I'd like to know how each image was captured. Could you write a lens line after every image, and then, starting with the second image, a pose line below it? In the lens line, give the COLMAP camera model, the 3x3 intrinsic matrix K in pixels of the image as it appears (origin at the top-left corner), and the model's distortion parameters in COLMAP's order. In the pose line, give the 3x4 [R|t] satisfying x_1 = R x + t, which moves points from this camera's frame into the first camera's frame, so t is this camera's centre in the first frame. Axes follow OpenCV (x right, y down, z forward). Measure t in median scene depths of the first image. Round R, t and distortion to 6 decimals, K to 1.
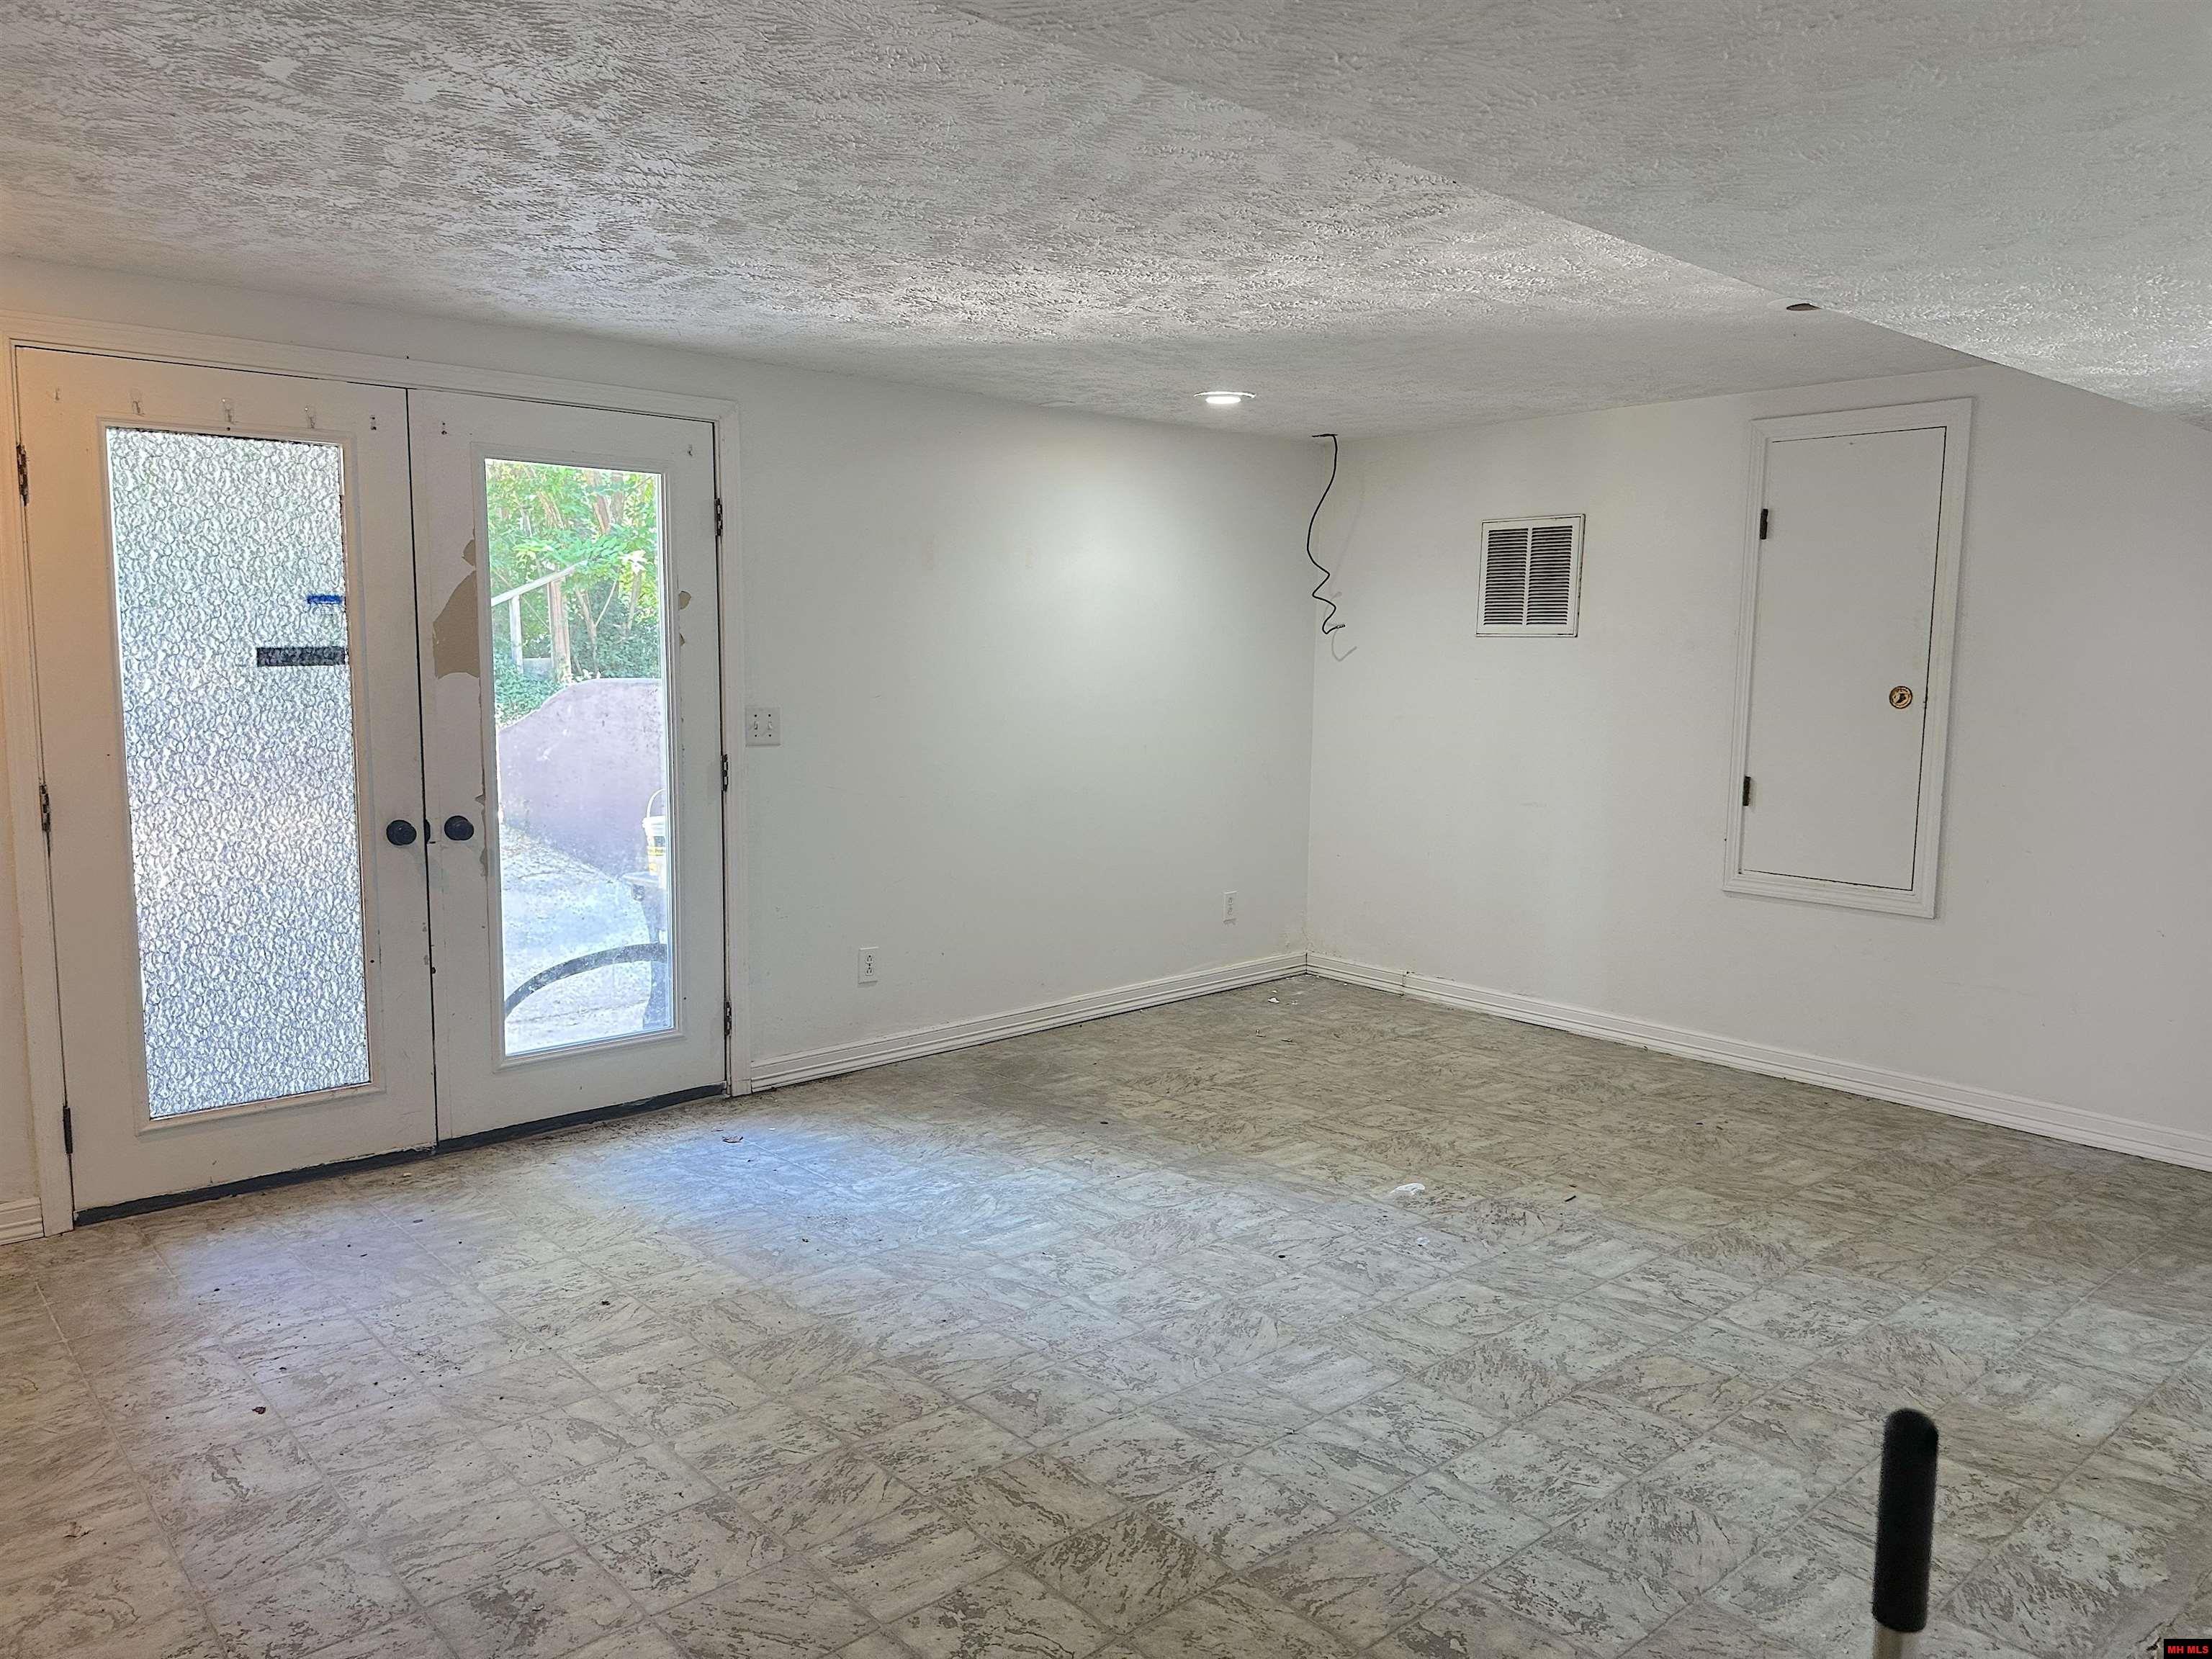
lens RADIAL K [[1544.7, 0, 1111.9], [0, 1544.7, 823.6], [0, 0, 1]] dist [0.125638, -0.189825]
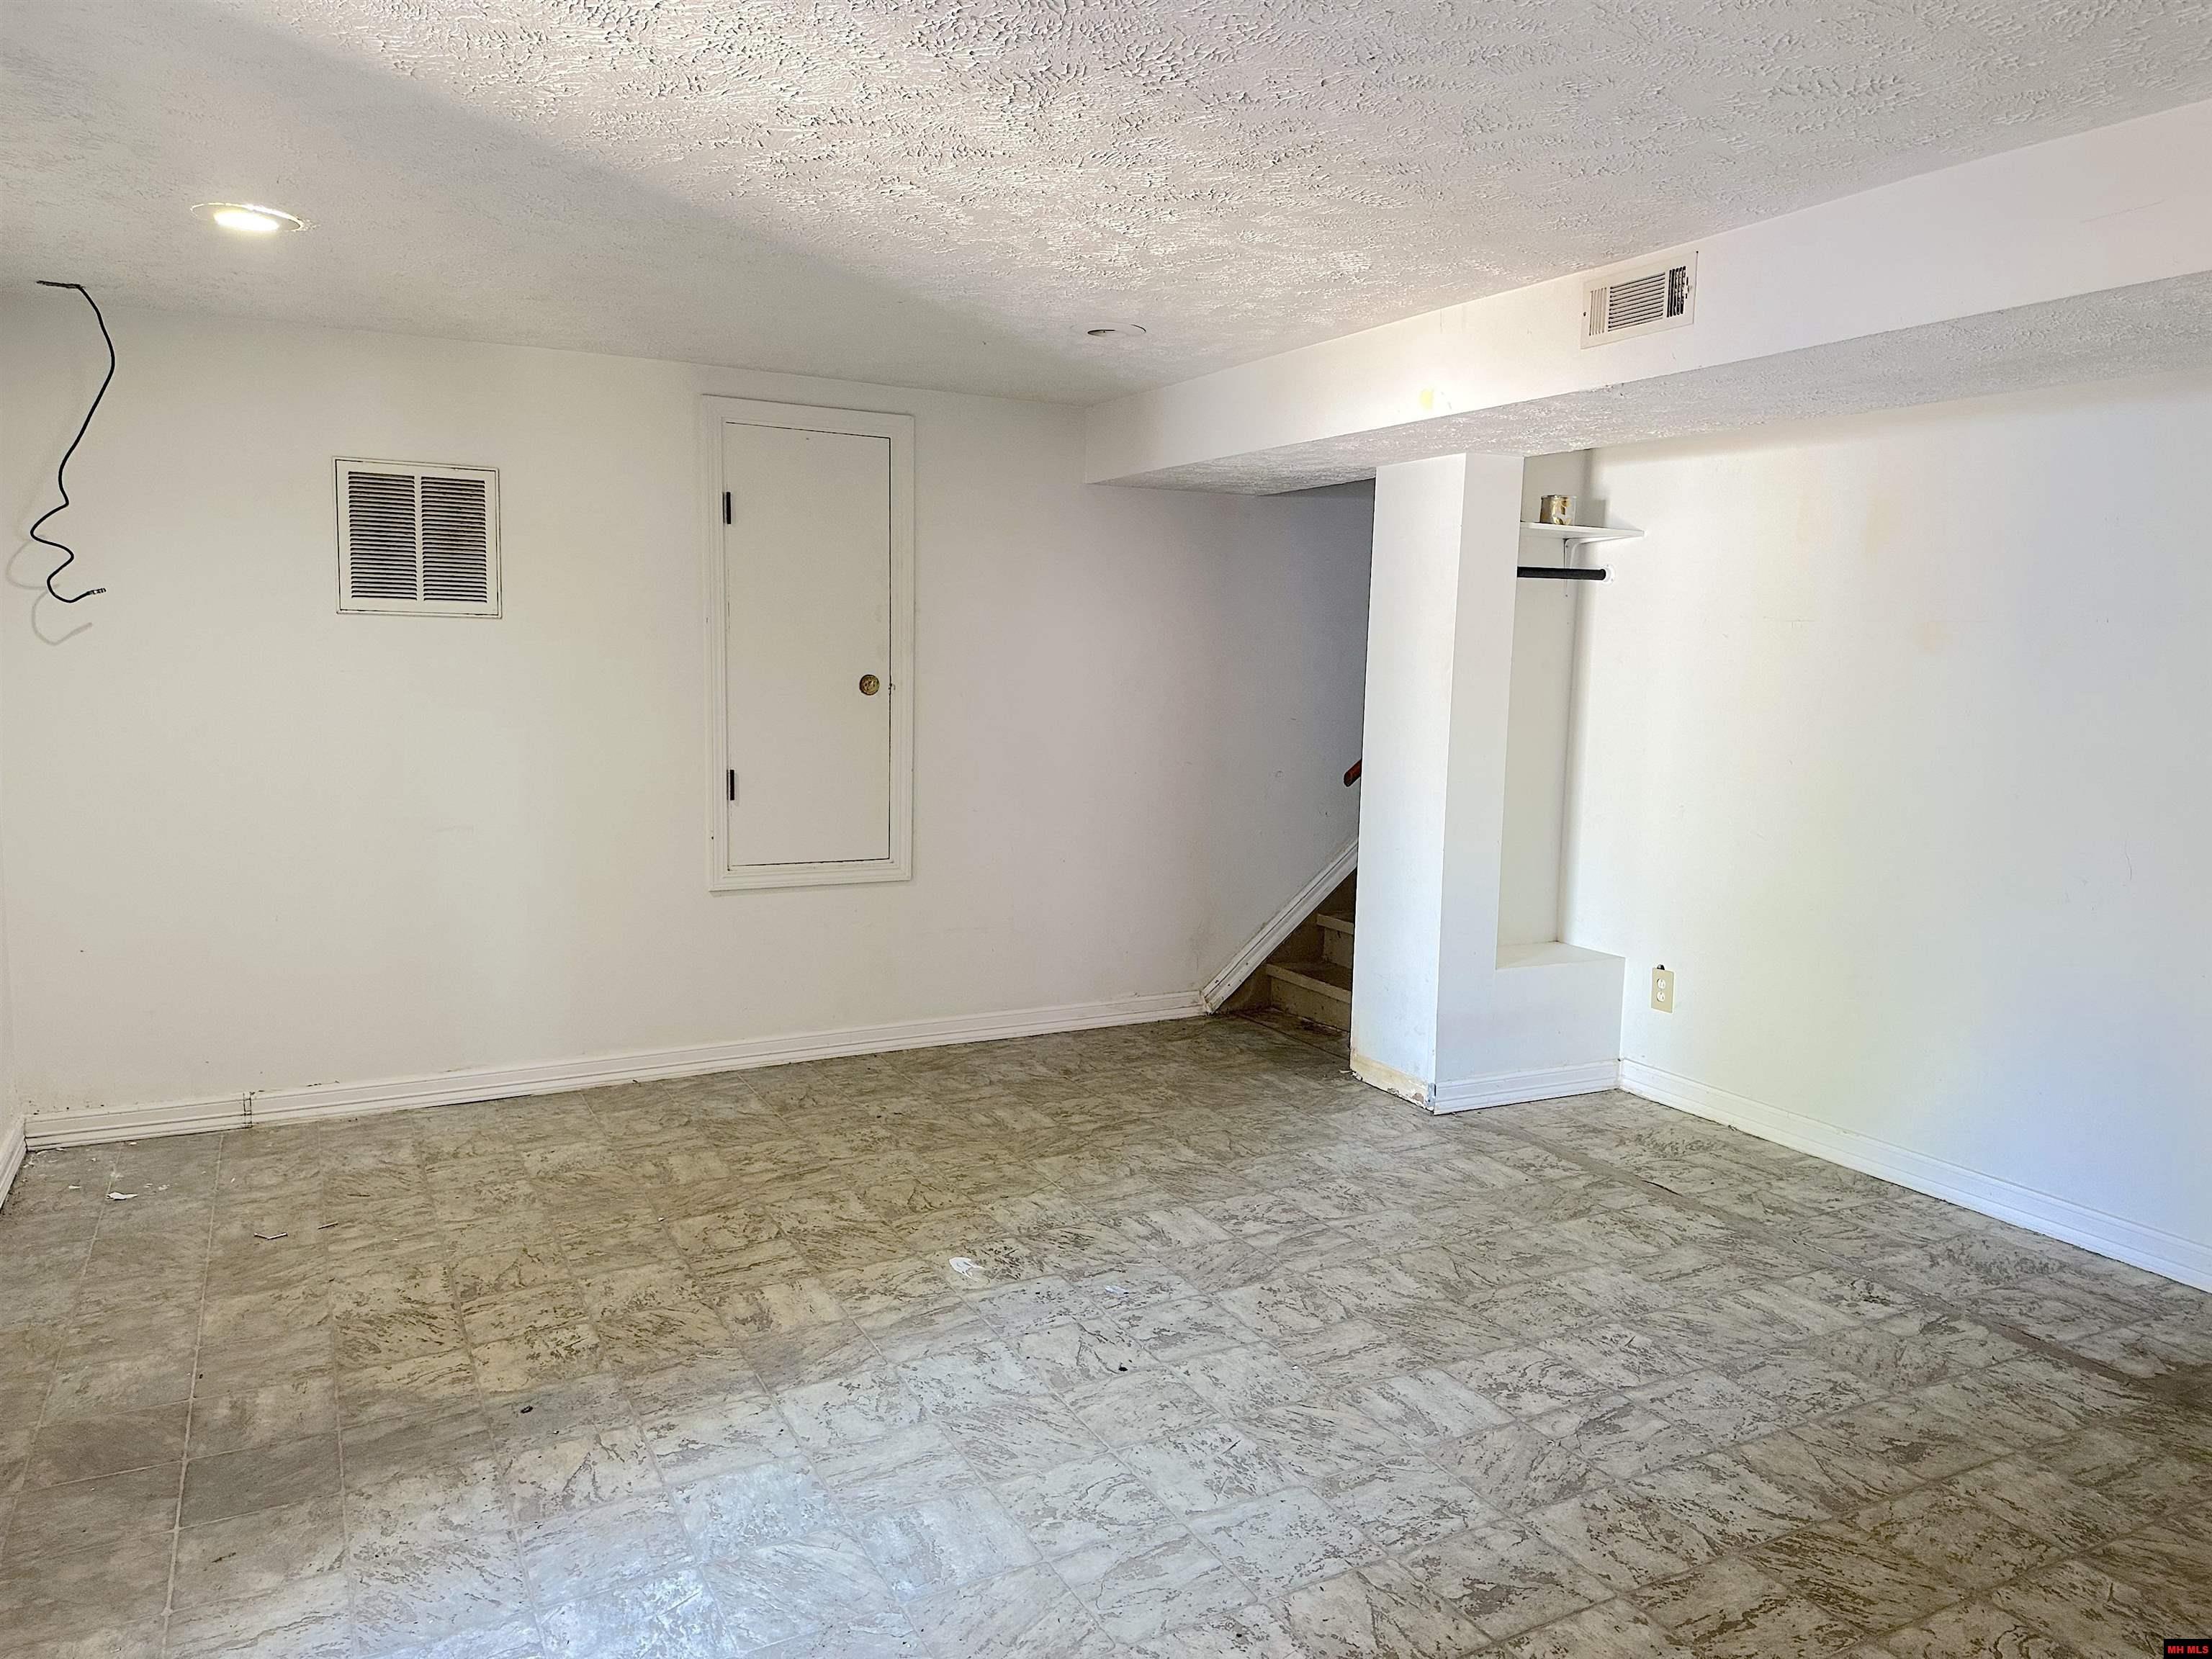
lens RADIAL K [[1544.7, 0, 1111.9], [0, 1544.7, 823.6], [0, 0, 1]] dist [0.125638, -0.189825]
pose [[0.236331, -0.118448, 0.964426, -0.557546], [0.096131, 0.990523, 0.098097, -0.081526], [-0.966906, 0.069528, 0.245478, 0.641474]]
